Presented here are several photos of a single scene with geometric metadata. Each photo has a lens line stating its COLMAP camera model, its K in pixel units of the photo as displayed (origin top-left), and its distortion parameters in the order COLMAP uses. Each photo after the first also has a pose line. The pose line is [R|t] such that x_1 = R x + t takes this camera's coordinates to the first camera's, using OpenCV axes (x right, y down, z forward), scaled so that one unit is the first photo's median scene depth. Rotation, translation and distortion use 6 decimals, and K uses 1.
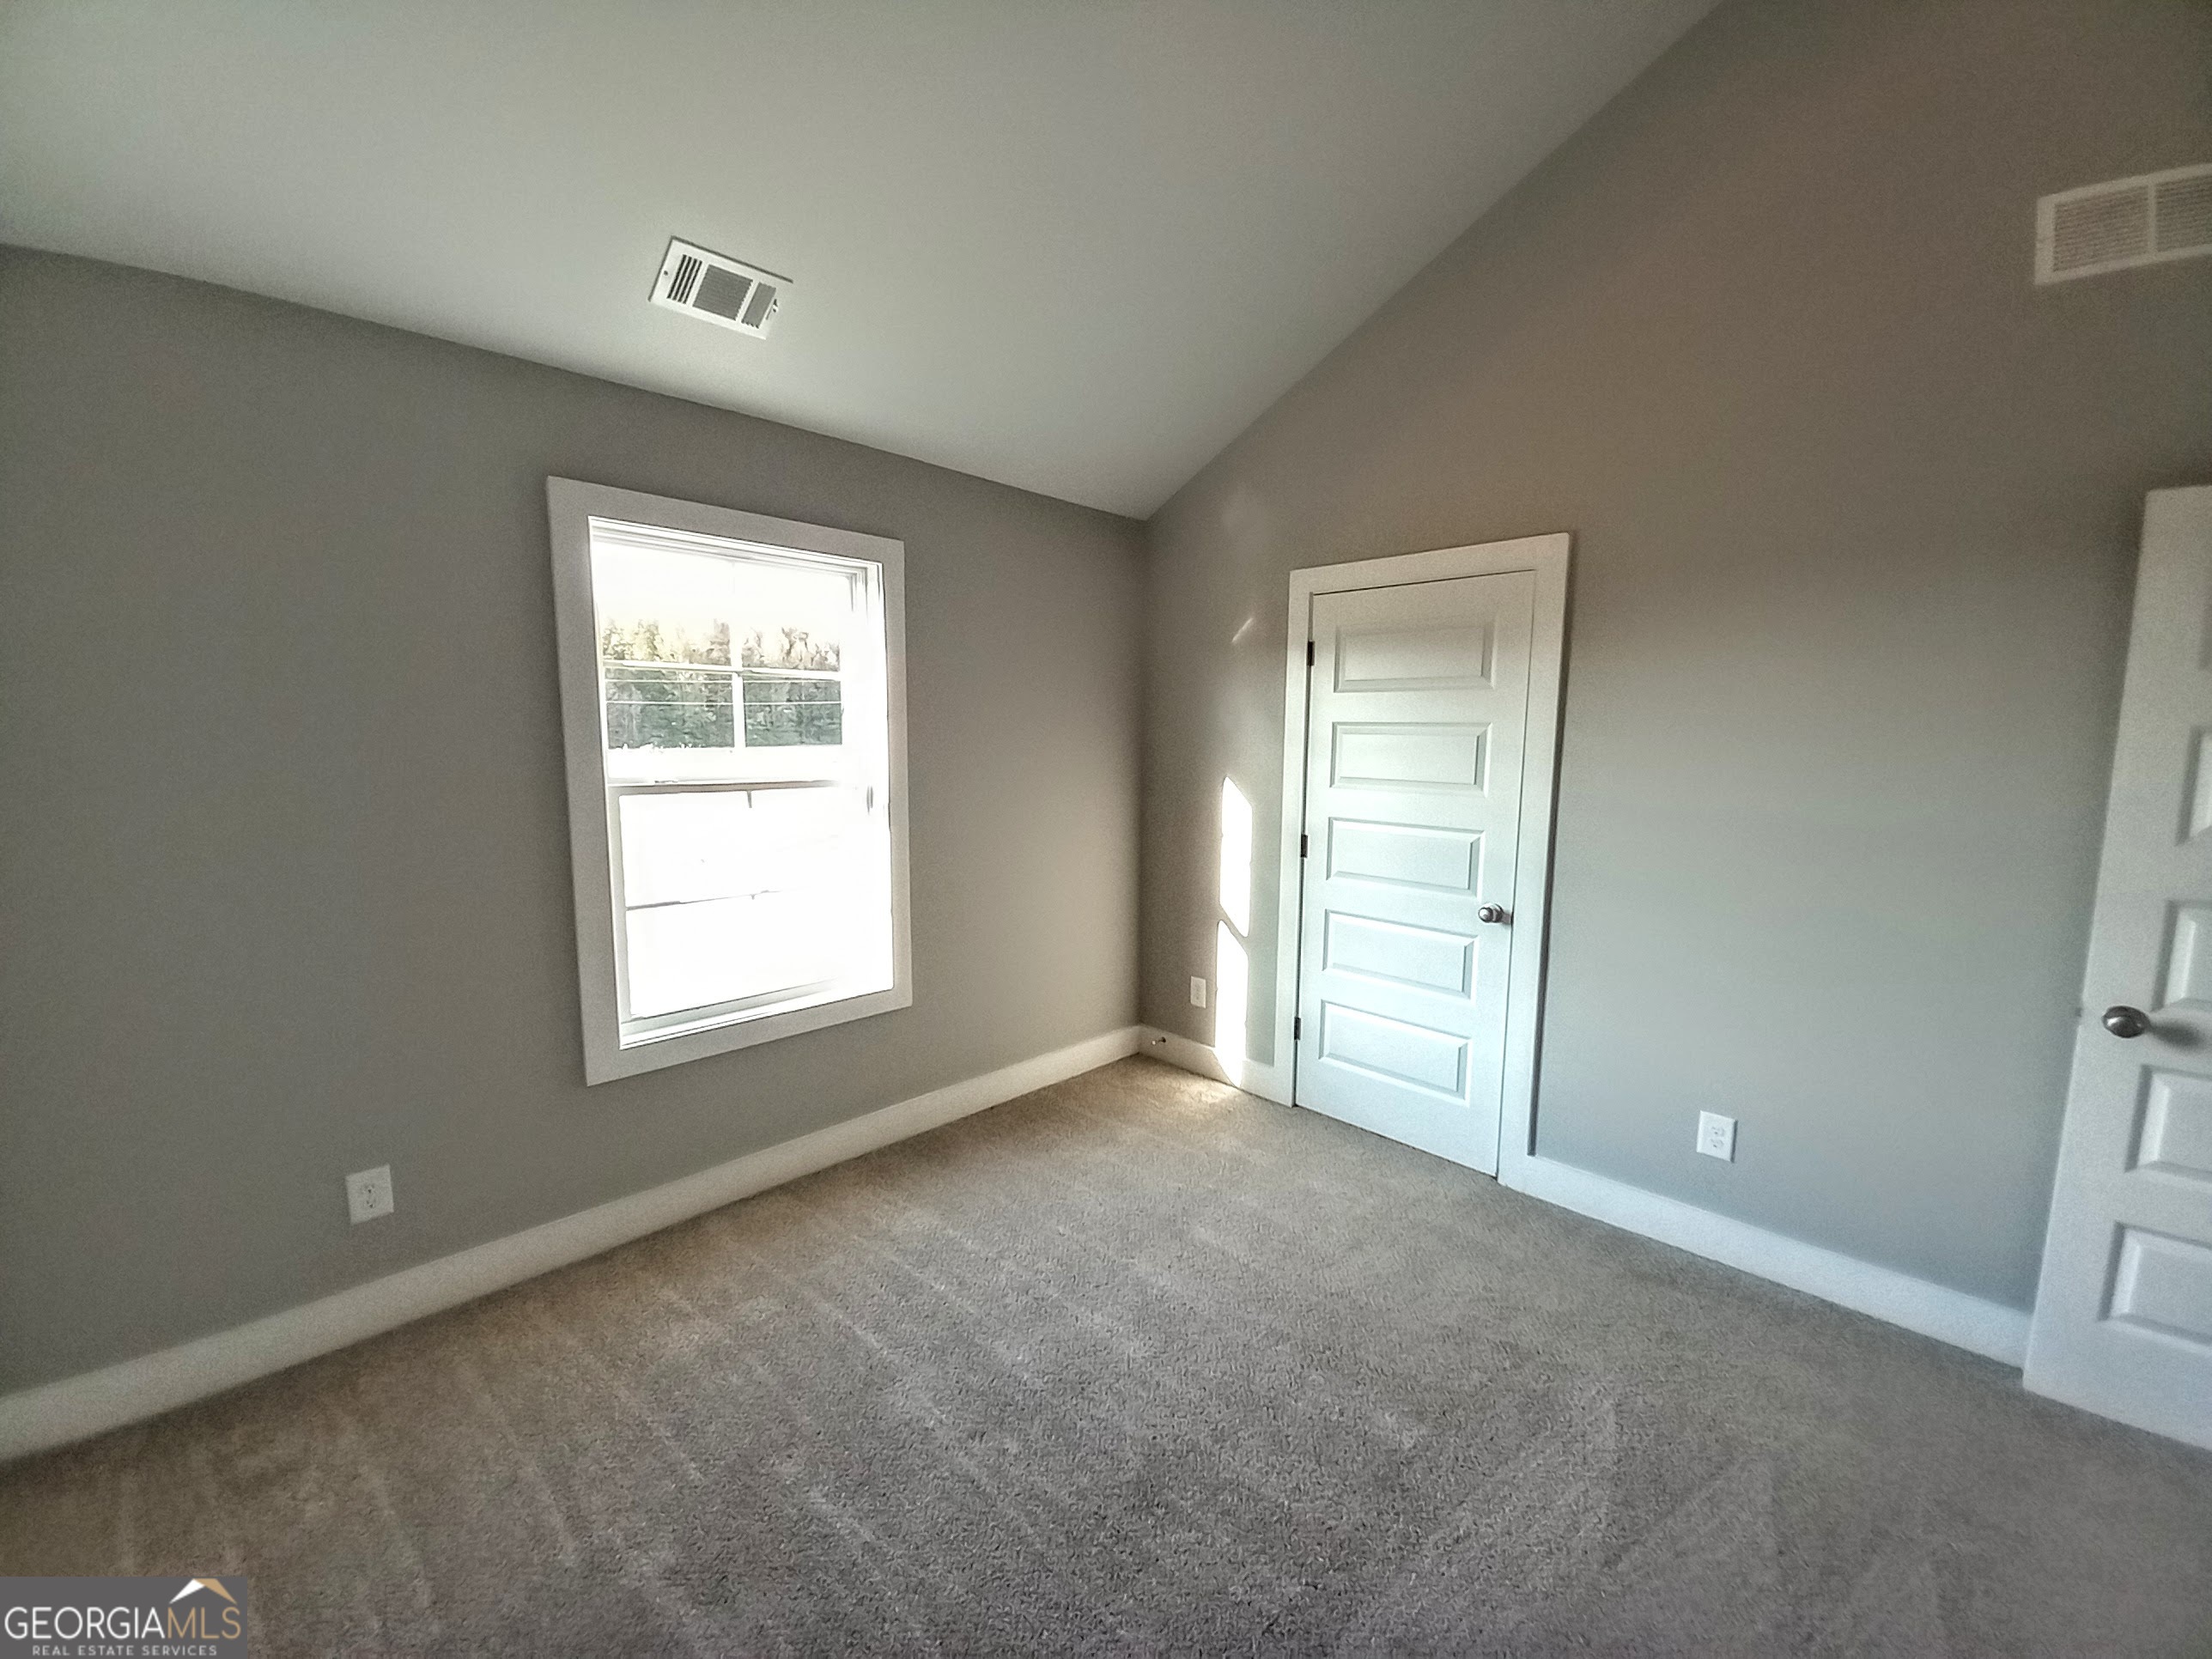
lens RADIAL K [[875.6, 0, 1102.3], [0, 875.6, 826.4], [0, 0, 1]] dist [0.012094, -0.011603]
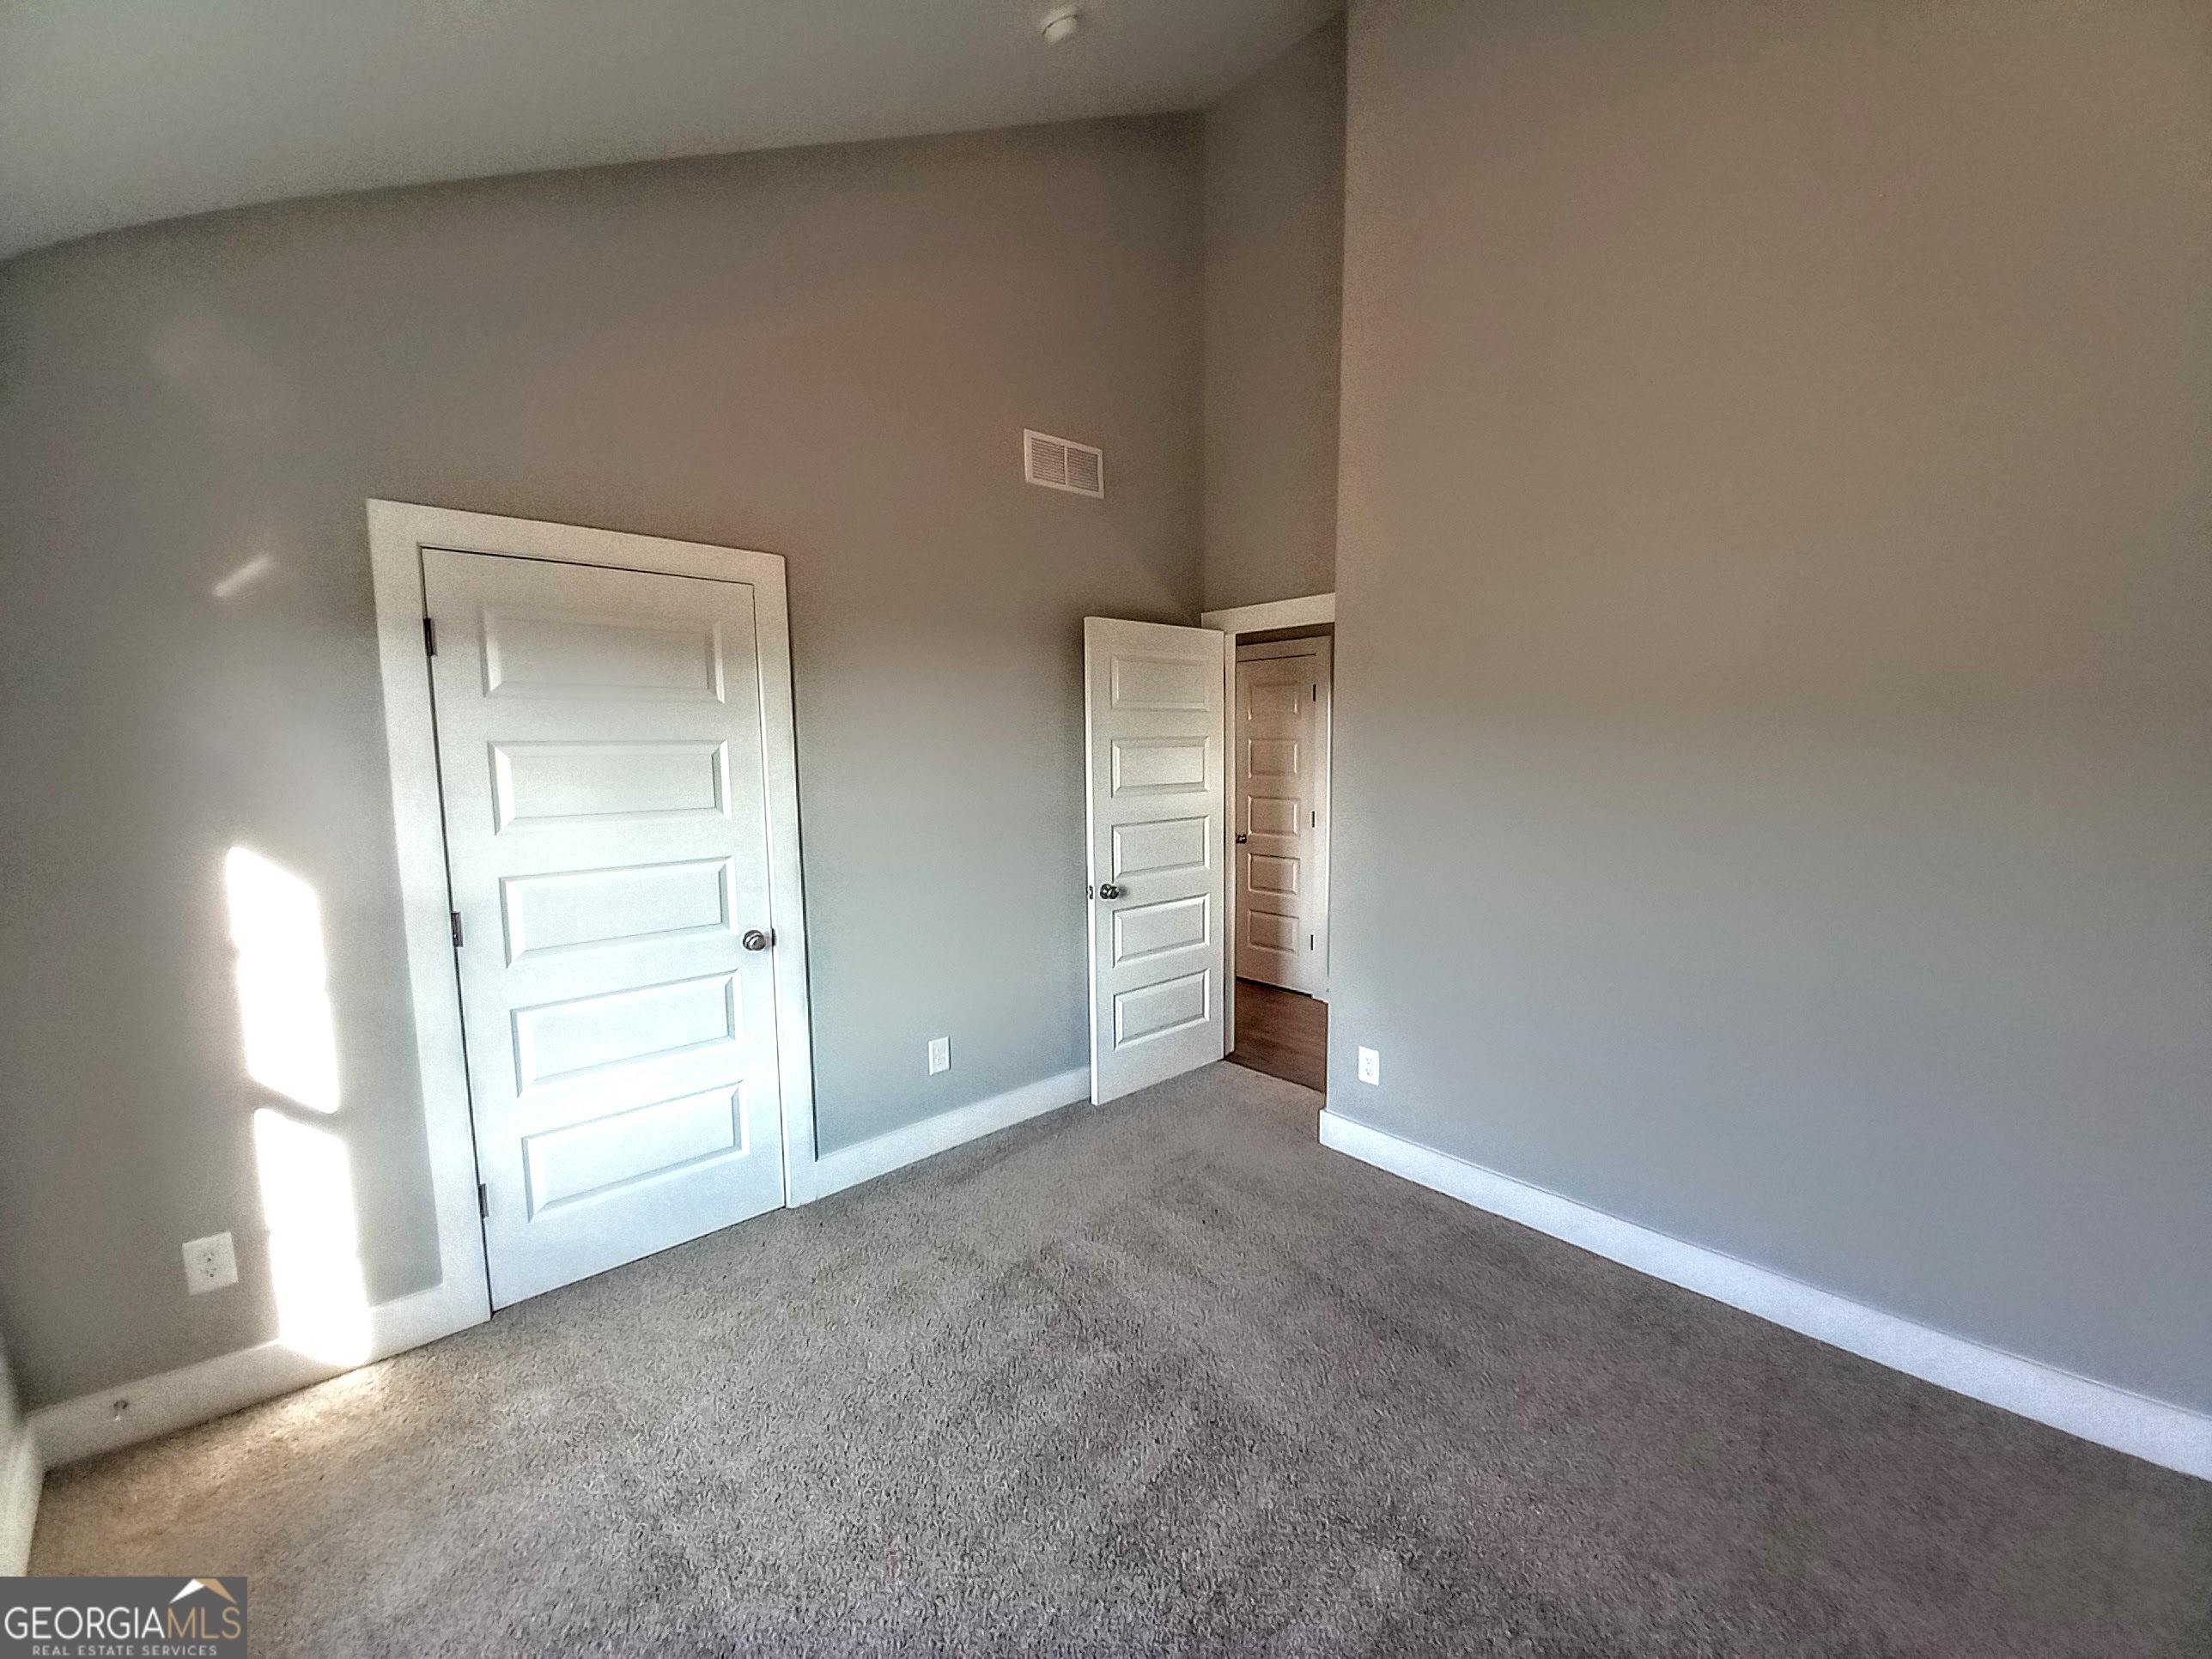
lens RADIAL K [[875.6, 0, 1110.8], [0, 875.6, 830.2], [0, 0, 1]] dist [0.012094, -0.011603]
pose [[0.043766, -0.106067, 0.993395, -0.452059], [0.124151, 0.987218, 0.099937, -0.062988], [-0.991298, 0.118957, 0.056375, 0.525902]]
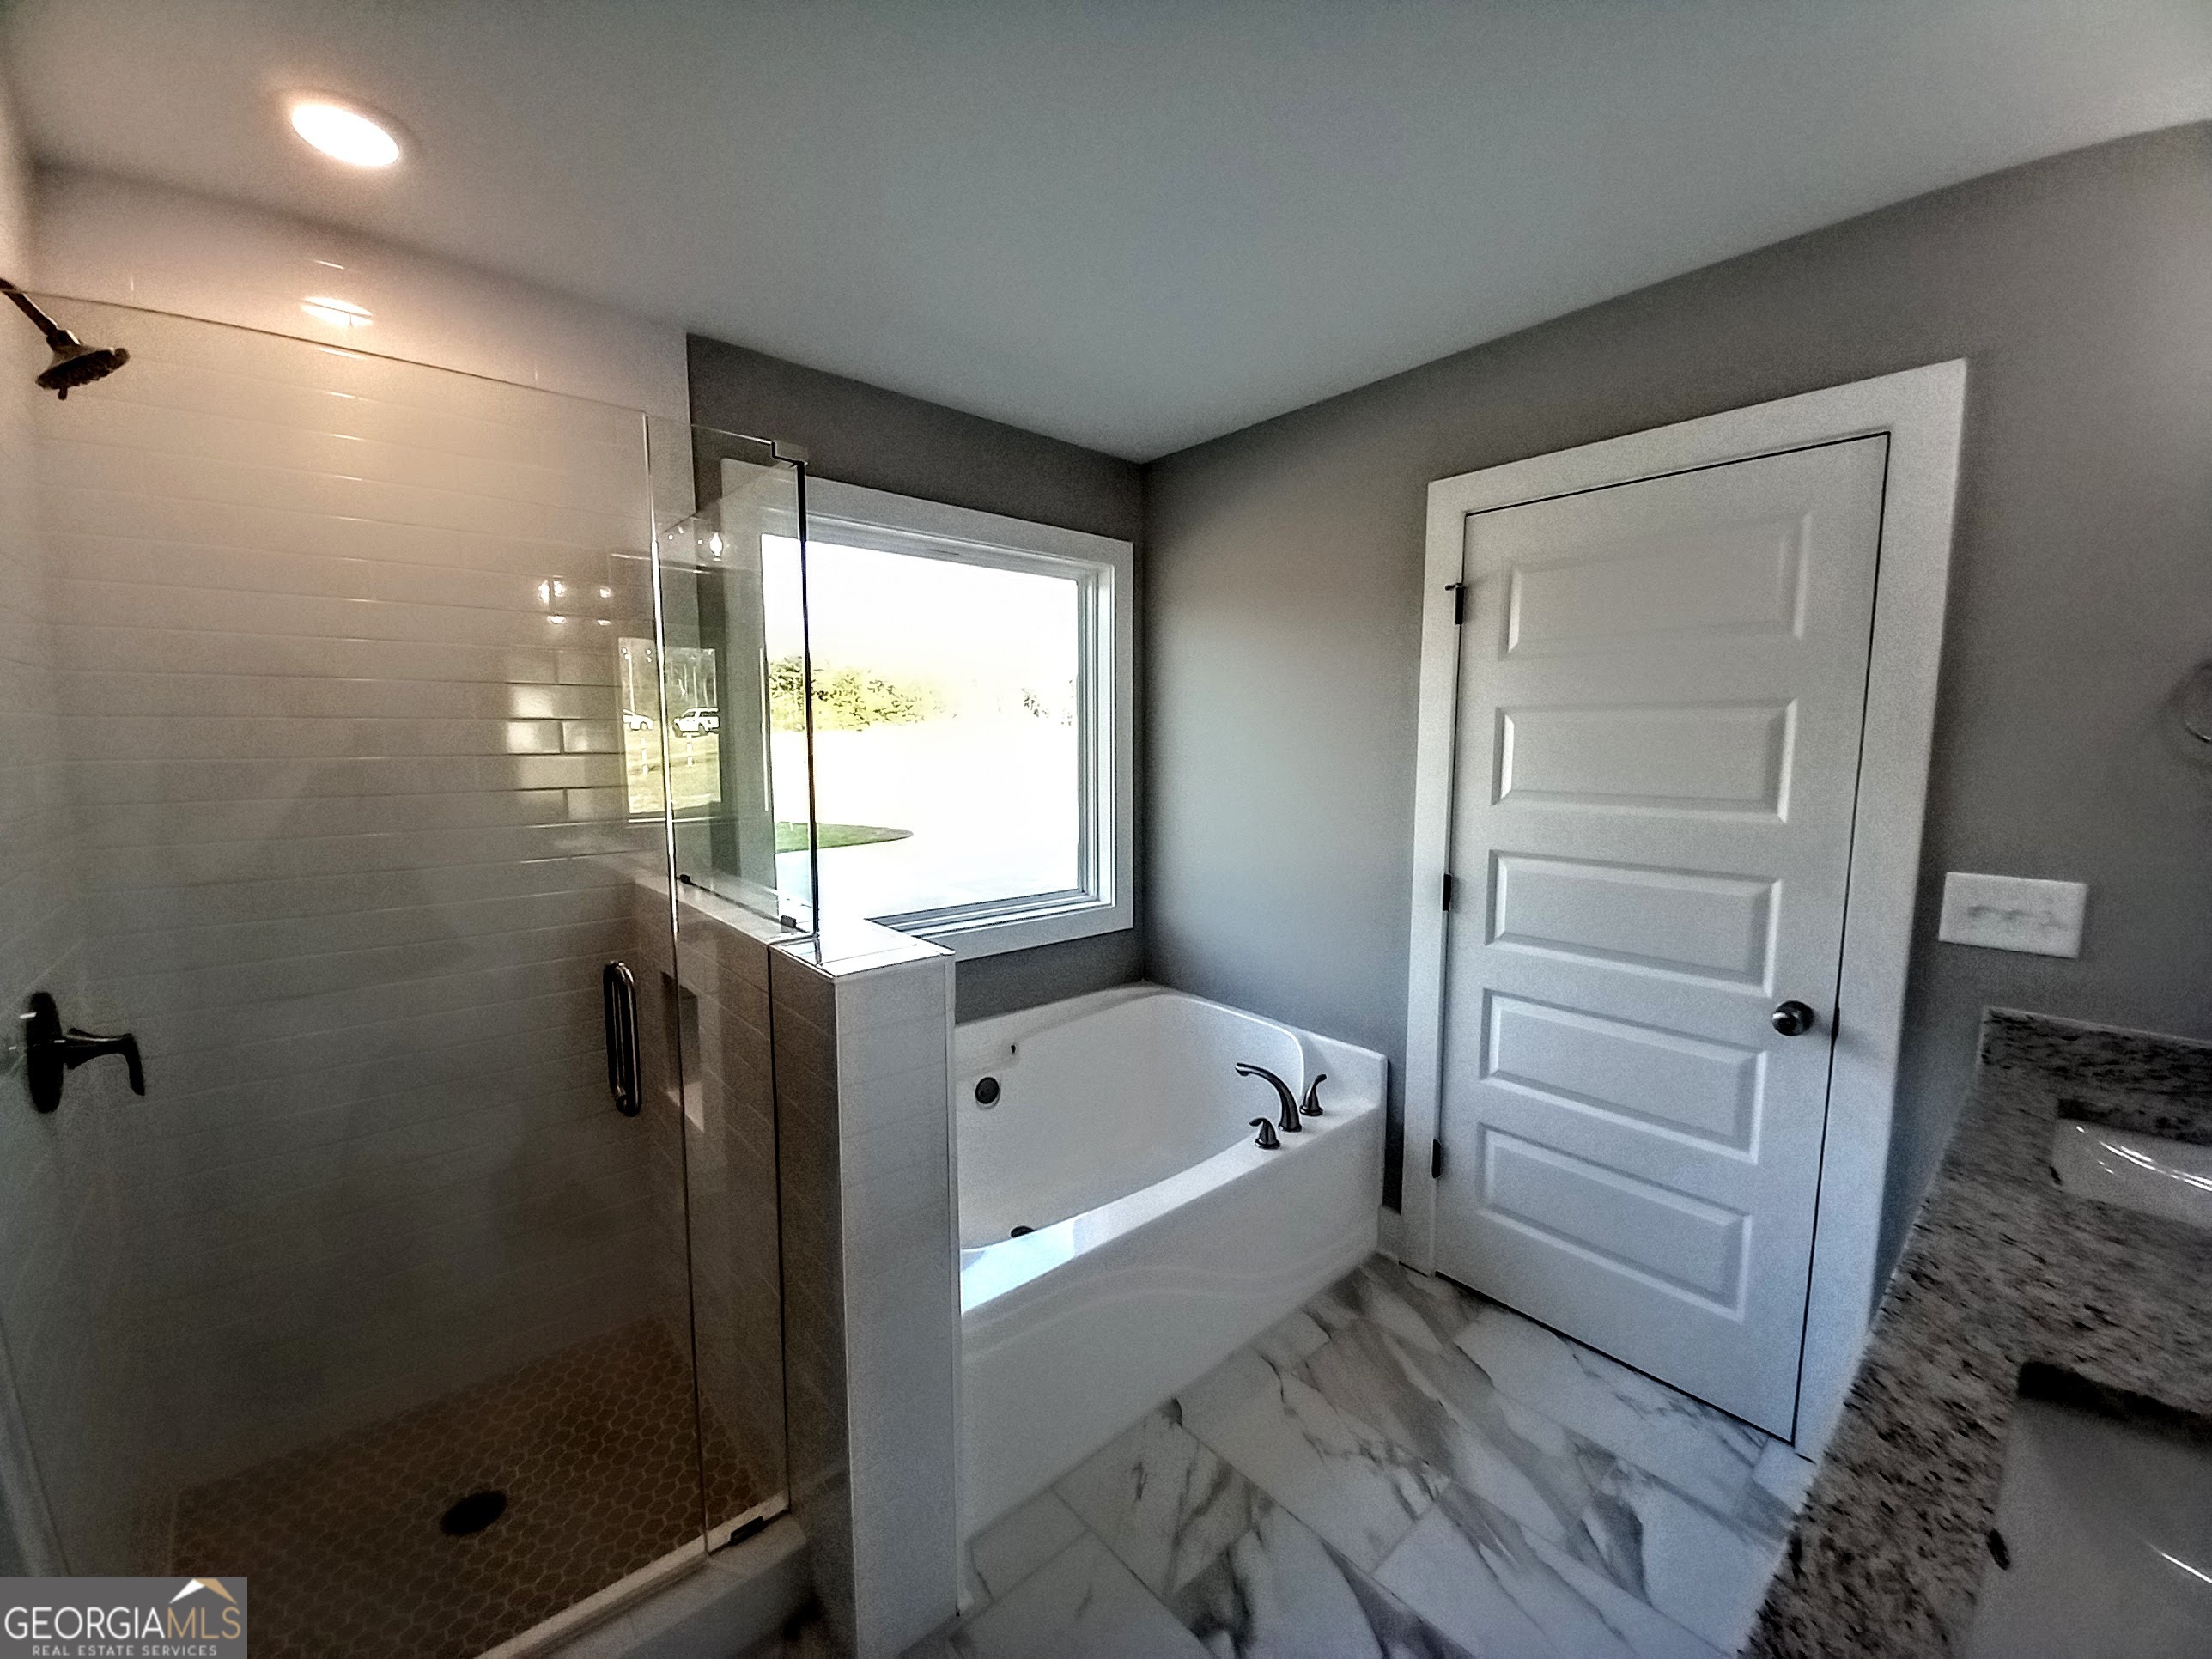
lens RADIAL K [[875.6, 0, 1100.7], [0, 875.6, 841.2], [0, 0, 1]] dist [0.012094, -0.011603]
pose [[0.997734, -0.005657, -0.067044, 0.007993], [0.006239, 0.999945, 0.008483, -0.028297], [0.066992, -0.008882, 0.997714, 0.352024]]
